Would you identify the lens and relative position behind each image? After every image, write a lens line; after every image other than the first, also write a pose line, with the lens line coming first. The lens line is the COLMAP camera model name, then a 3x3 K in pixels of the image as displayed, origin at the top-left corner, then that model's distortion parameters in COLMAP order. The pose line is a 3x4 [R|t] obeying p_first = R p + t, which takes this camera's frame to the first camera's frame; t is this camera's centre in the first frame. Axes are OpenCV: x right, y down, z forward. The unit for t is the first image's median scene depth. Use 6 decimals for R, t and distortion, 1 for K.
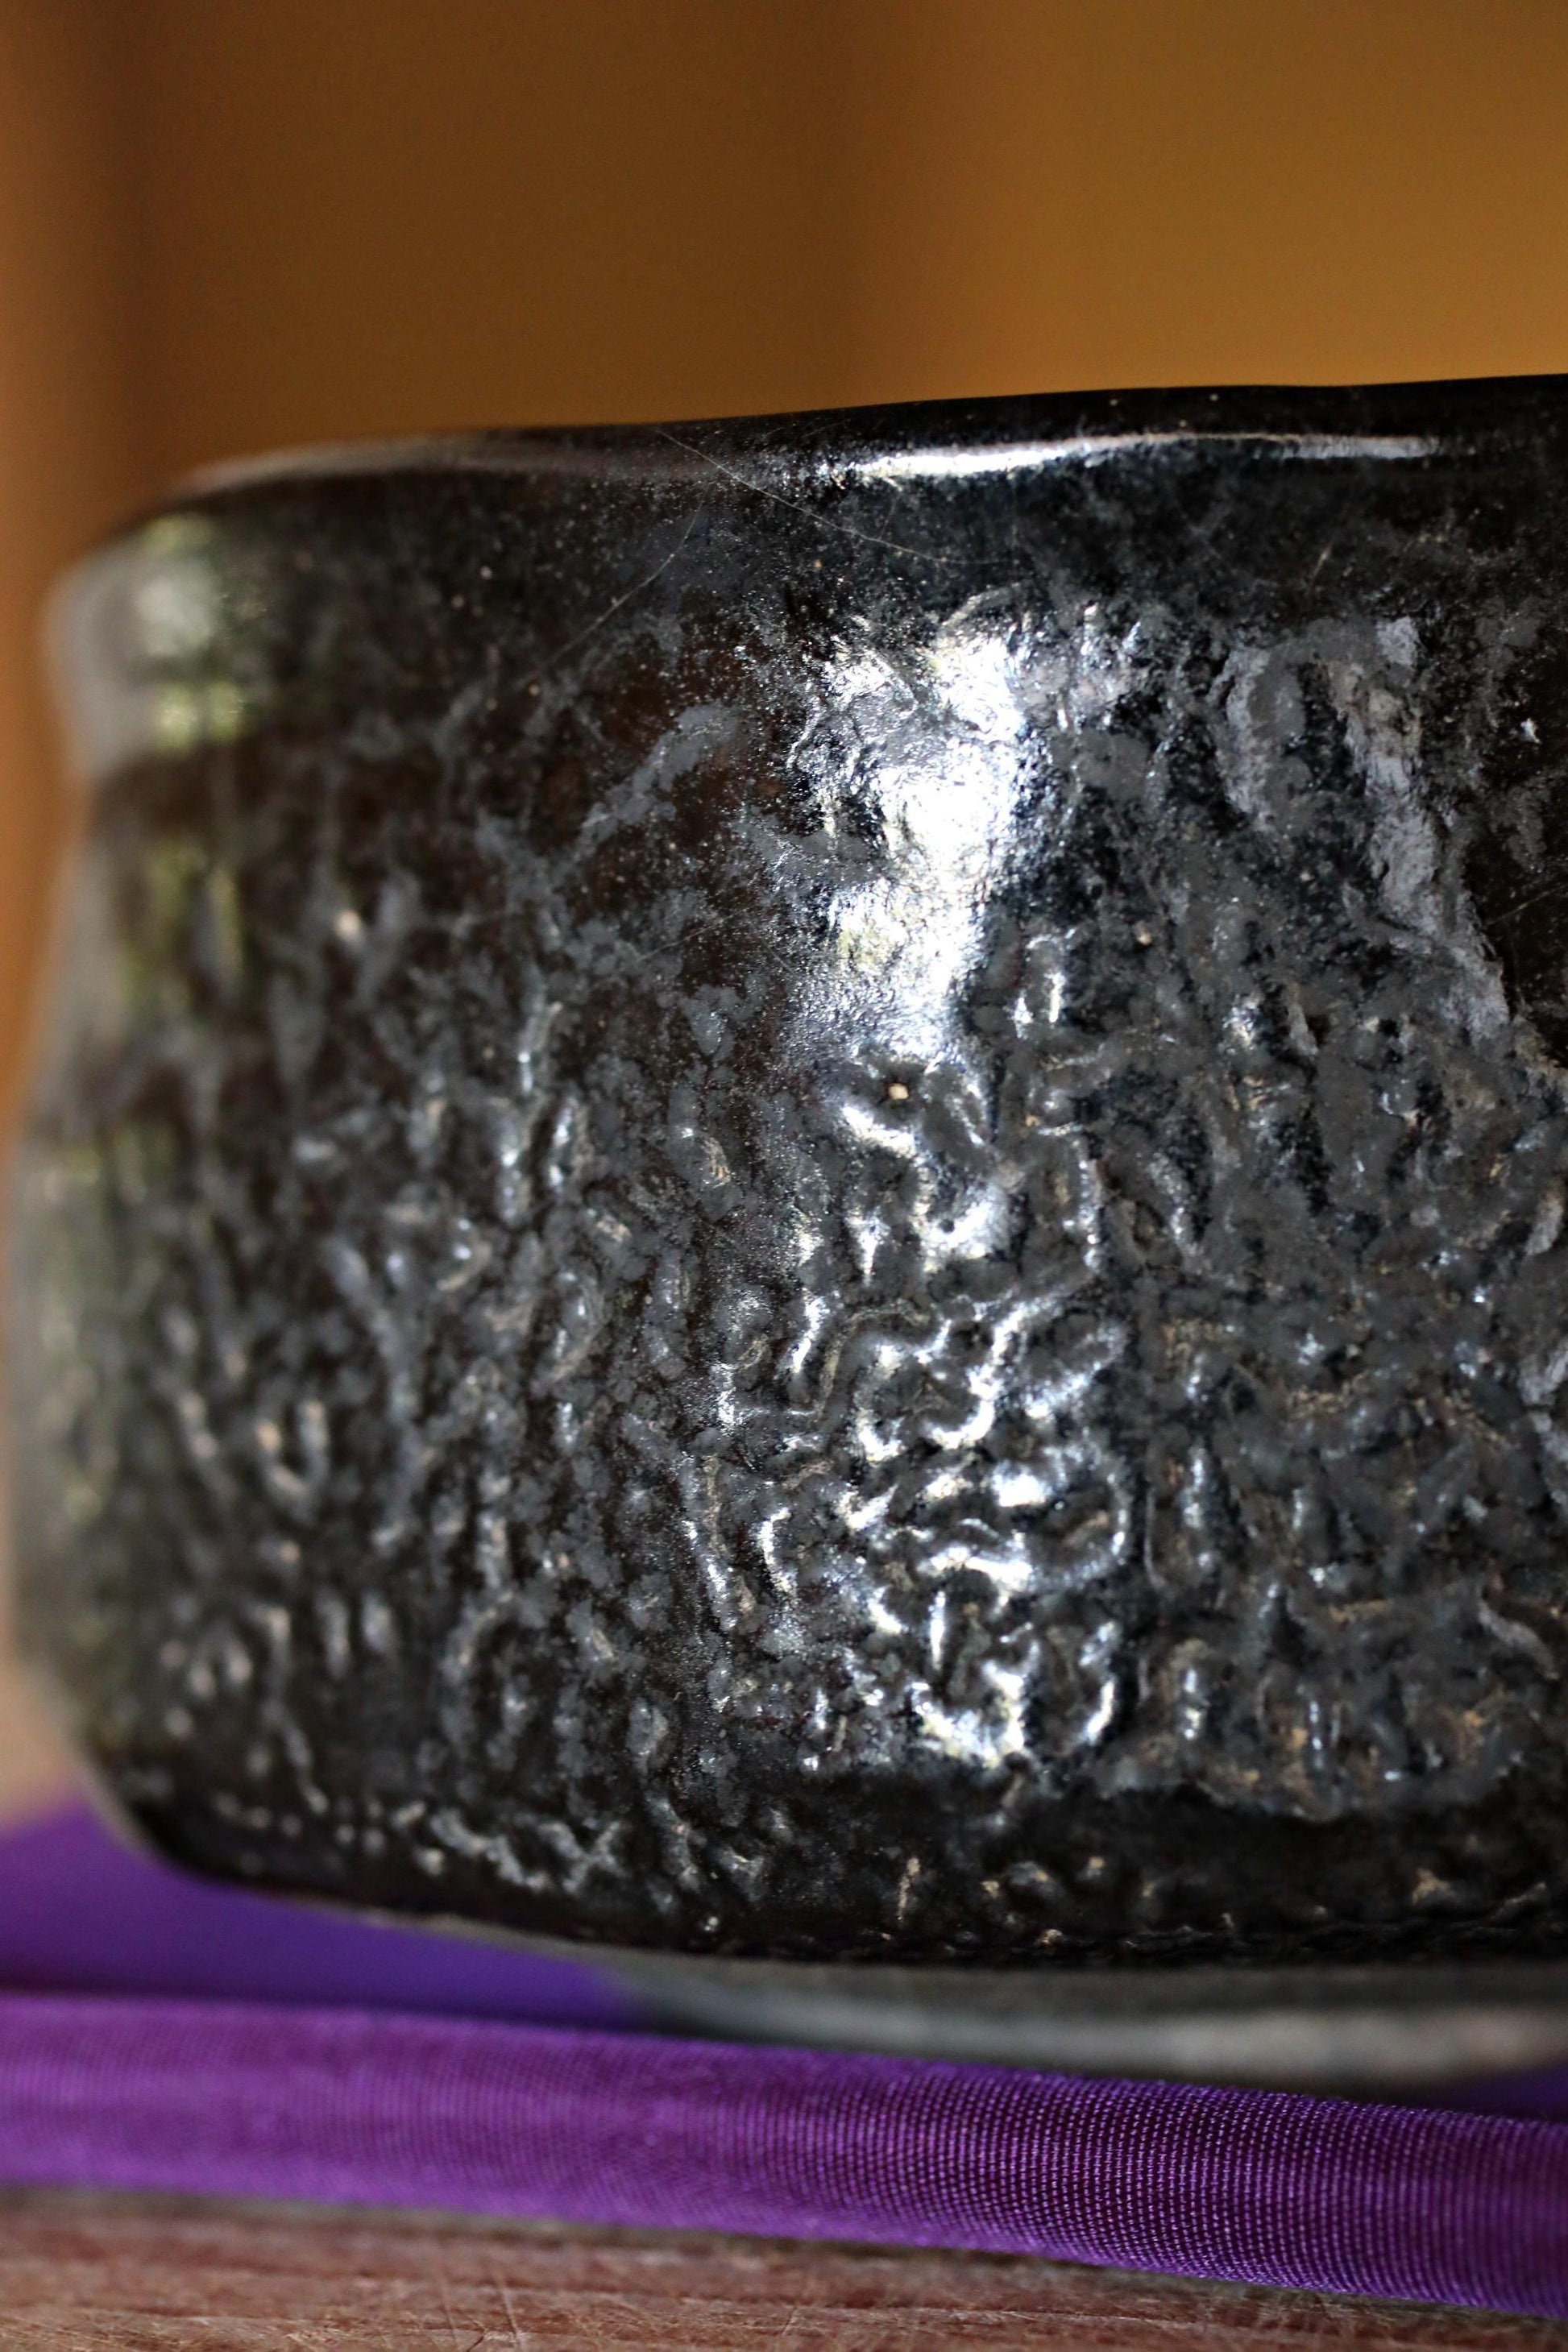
lens RADIAL K [[3809.4, 0, 784.0], [0, 3809.4, 1176.0], [0, 0, 1]] dist [0.017073, 0.136693]
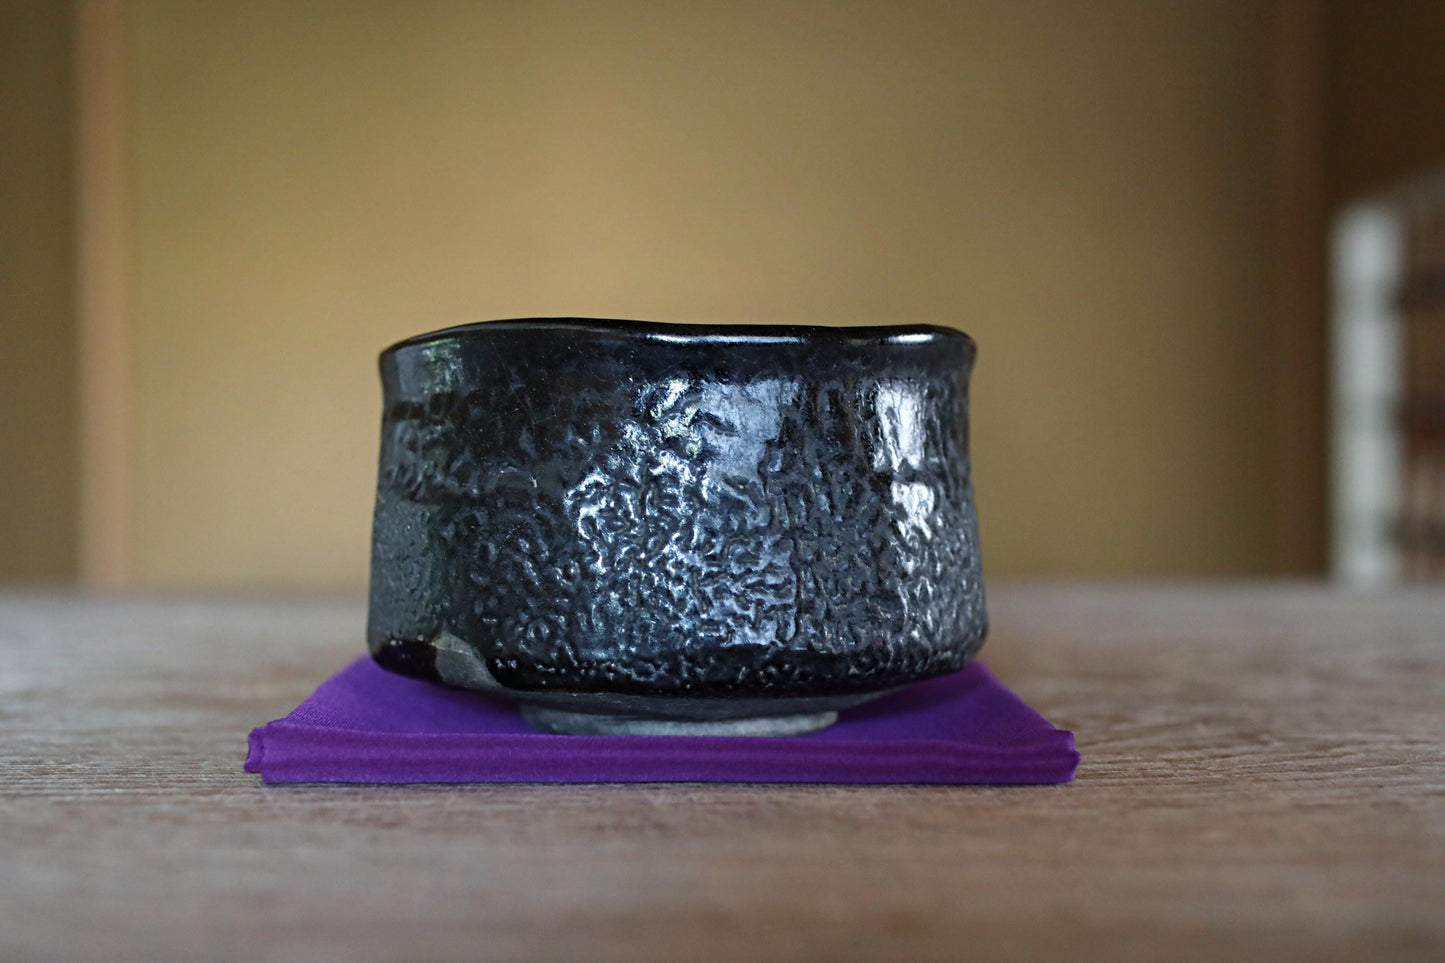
lens RADIAL K [[2340.4, 0, 722.5], [0, 2340.4, 481.5], [0, 0, 1]] dist [0.017073, 0.136693]
pose [[0.907328, 0.010724, 0.420287, -1.093461], [-0.011988, 0.999928, 0.000366, -0.029045], [-0.420253, -0.005371, 0.907391, -1.368131]]
